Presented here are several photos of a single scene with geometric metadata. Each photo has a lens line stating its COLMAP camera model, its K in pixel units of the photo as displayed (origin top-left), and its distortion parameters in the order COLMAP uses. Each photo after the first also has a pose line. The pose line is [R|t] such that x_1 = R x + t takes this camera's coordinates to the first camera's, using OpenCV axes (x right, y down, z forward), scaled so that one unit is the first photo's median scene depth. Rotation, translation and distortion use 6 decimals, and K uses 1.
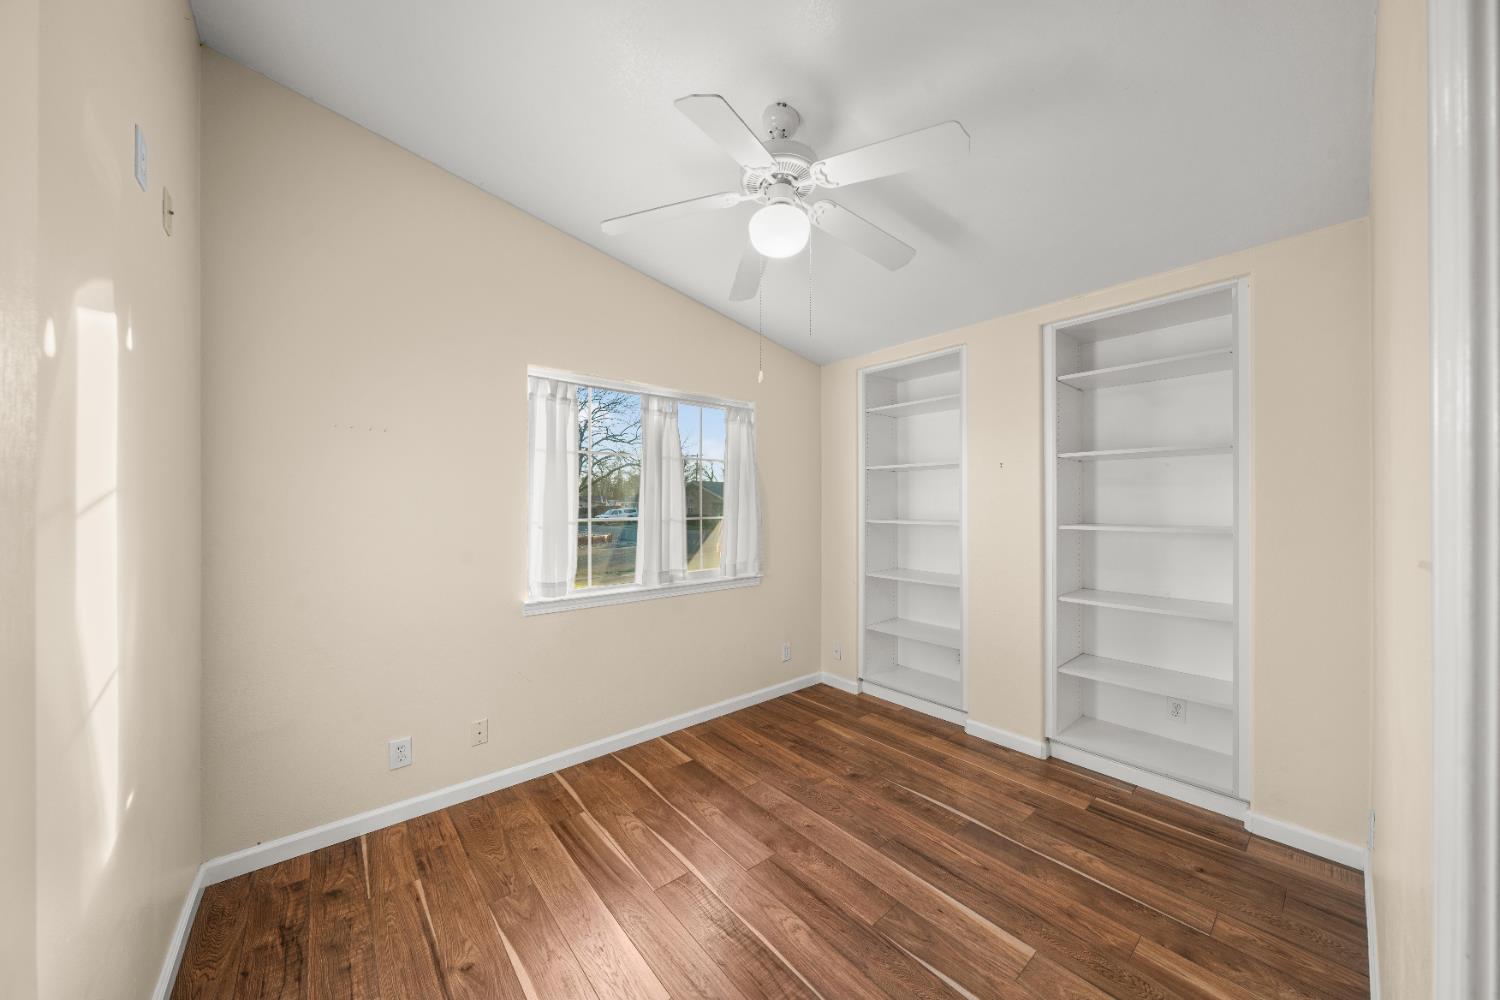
lens RADIAL K [[519.5, 0, 756.8], [0, 519.5, 500.6], [0, 0, 1]] dist [-0.003136, -0.000368]
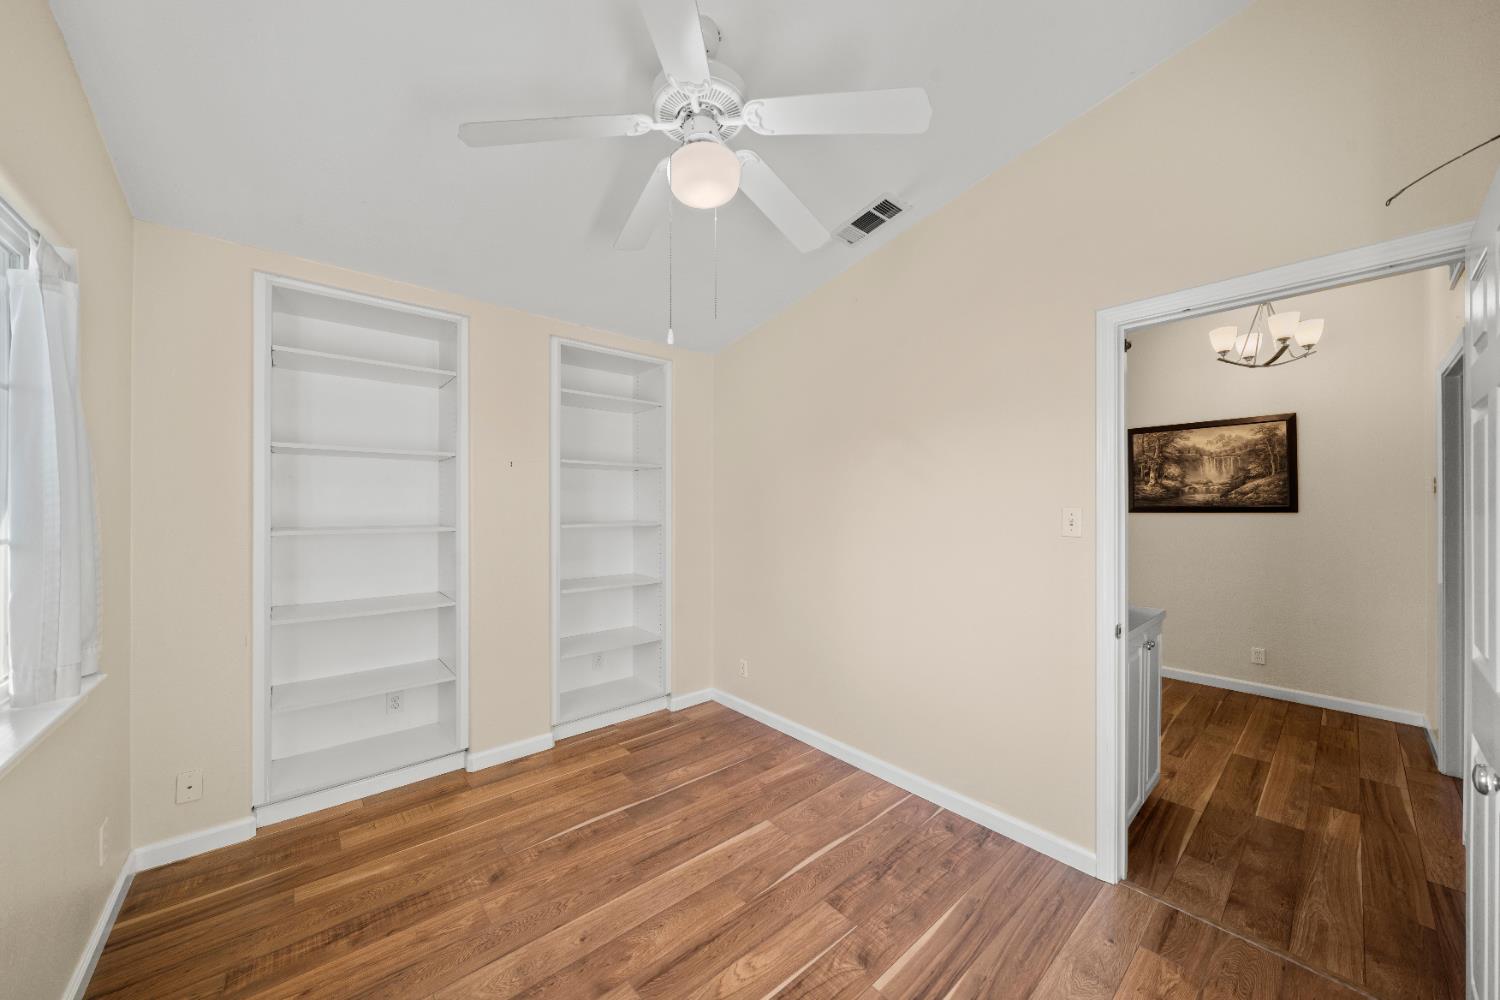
lens RADIAL K [[519.5, 0, 753.9], [0, 519.5, 505.3], [0, 0, 1]] dist [-0.003136, -0.000368]
pose [[-0.005106, -0.000644, 0.999987, -0.606267], [-0.008161, 0.999967, 0.000602, 0.002177], [-0.999954, -0.008158, -0.005111, 0.717992]]
